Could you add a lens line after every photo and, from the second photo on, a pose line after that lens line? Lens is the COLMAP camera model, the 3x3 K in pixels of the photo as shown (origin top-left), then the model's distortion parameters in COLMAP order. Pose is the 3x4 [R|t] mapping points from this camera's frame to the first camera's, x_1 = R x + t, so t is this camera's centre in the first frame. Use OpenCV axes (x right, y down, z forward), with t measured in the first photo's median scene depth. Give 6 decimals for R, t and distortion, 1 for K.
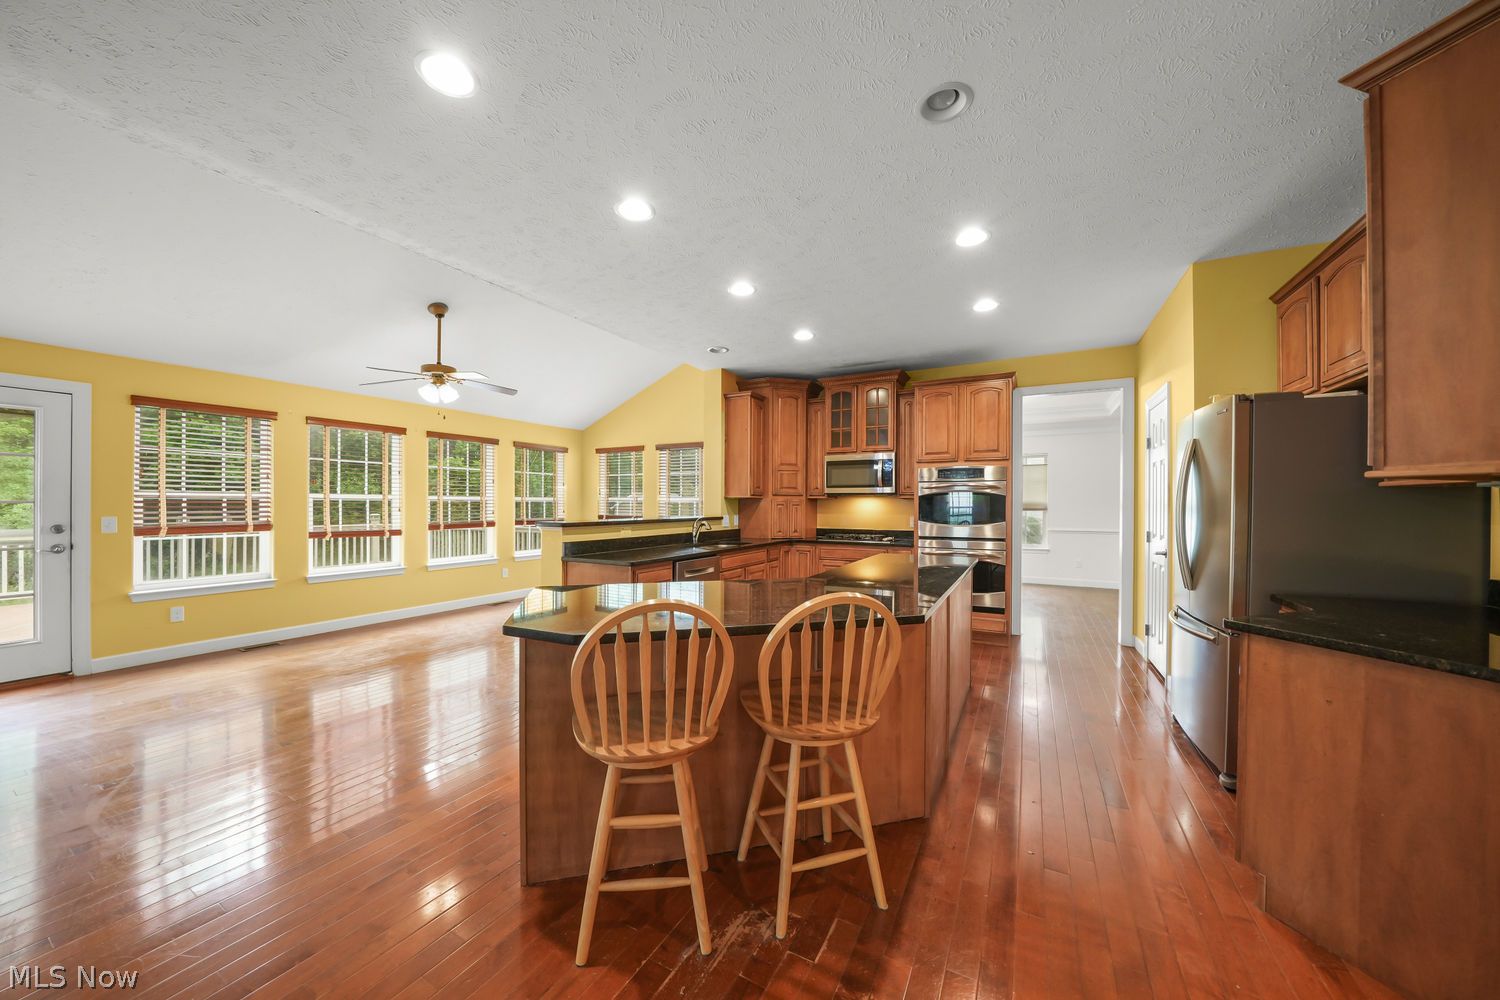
lens RADIAL K [[513.8, 0, 762.7], [0, 513.8, 503.0], [0, 0, 1]] dist [-0.005992, -0.000797]
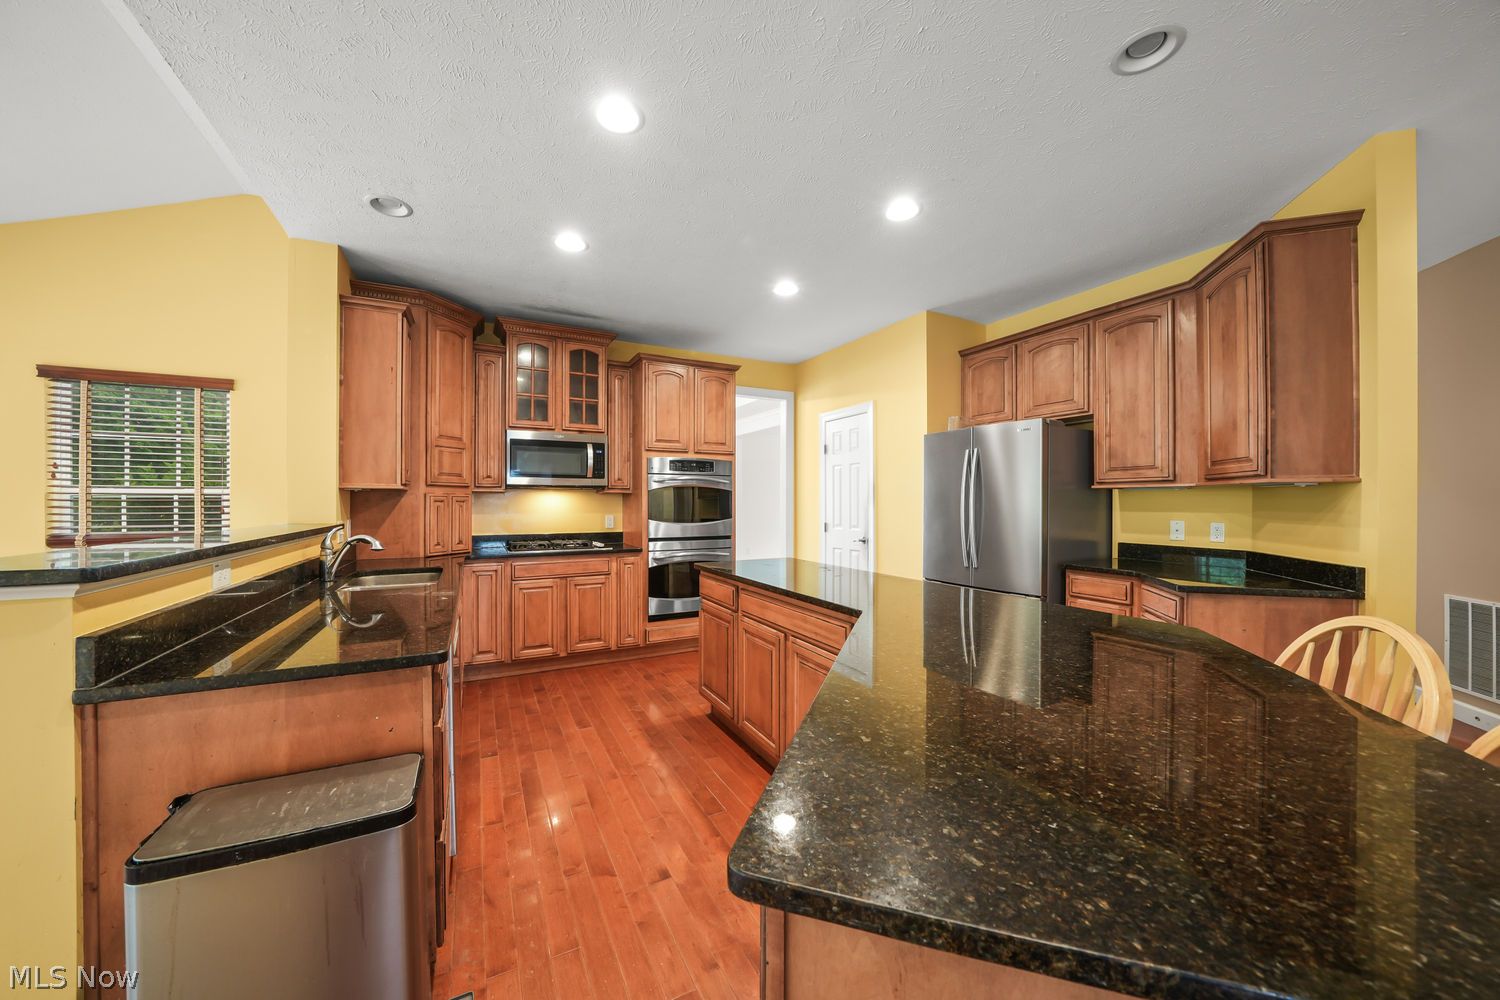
lens RADIAL K [[513.8, 0, 739.0], [0, 513.8, 501.3], [0, 0, 1]] dist [-0.005992, -0.000797]
pose [[0.589430, -0.004343, 0.807808, -0.266410], [0.000249, 0.999986, 0.005195, -0.000014], [-0.807819, -0.002861, 0.589423, 0.355105]]
